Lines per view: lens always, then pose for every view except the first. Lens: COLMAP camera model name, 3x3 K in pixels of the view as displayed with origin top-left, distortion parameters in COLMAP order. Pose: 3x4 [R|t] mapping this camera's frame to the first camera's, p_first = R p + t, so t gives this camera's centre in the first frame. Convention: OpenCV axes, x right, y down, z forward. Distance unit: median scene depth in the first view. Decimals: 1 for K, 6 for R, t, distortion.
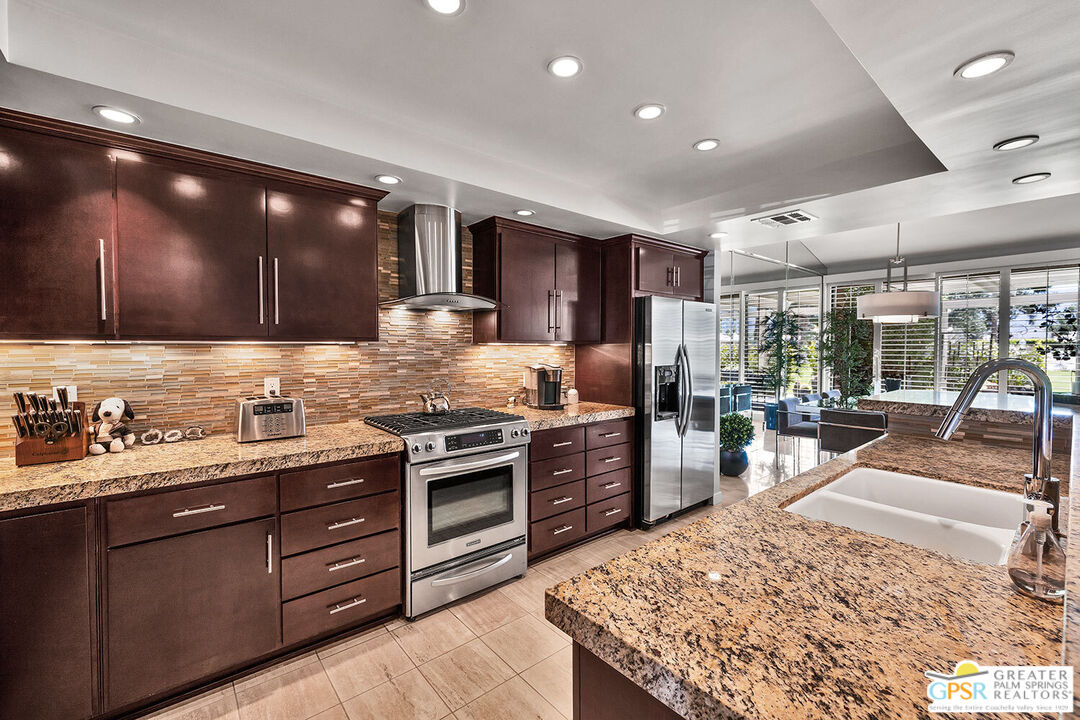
lens RADIAL K [[460.3, 0, 535.4], [0, 460.3, 354.9], [0, 0, 1]] dist [0.000120, 0.000061]
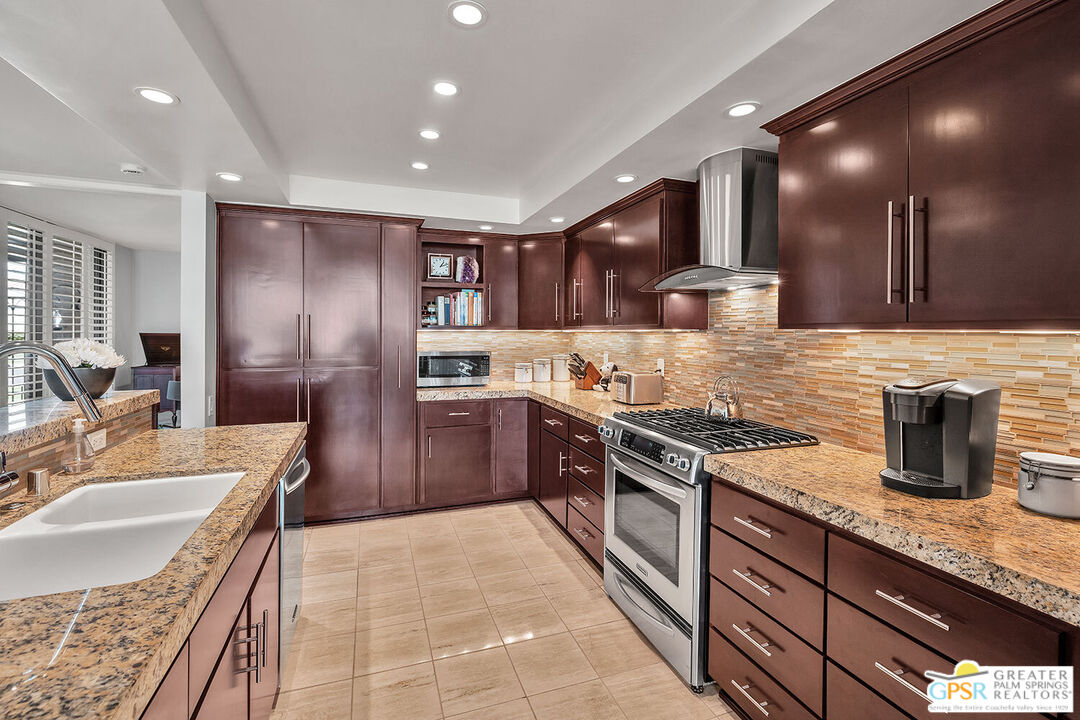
lens RADIAL K [[478.4, 0, 540.1], [0, 478.4, 337.3], [0, 0, 1]] dist [-0.000621, -0.000127]
pose [[-0.334767, 0.007039, -0.942275, 0.649457], [-0.026325, 0.999512, 0.016819, -0.018366], [0.941933, 0.030436, -0.334419, 0.969955]]
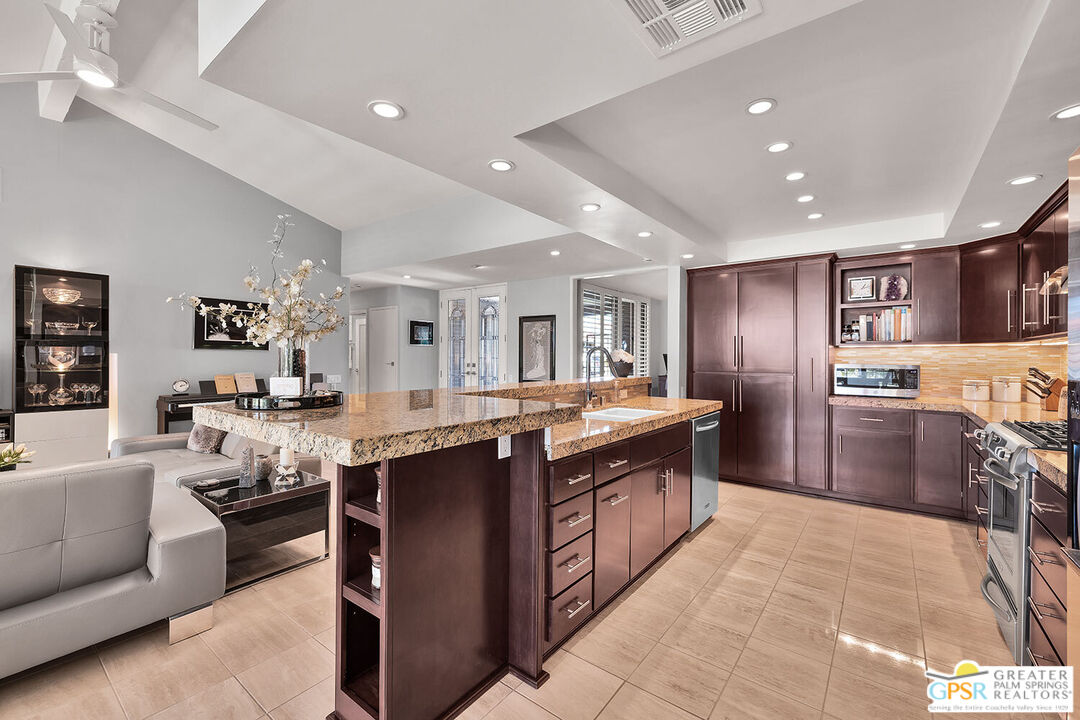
lens RADIAL K [[460.3, 0, 535.4], [0, 460.3, 354.9], [0, 0, 1]] dist [0.000120, 0.000061]
pose [[-0.974372, -0.006785, -0.224840, 0.800896], [-0.010494, 0.999828, 0.015304, 0.009947], [0.224697, 0.017272, -0.974276, 1.441508]]
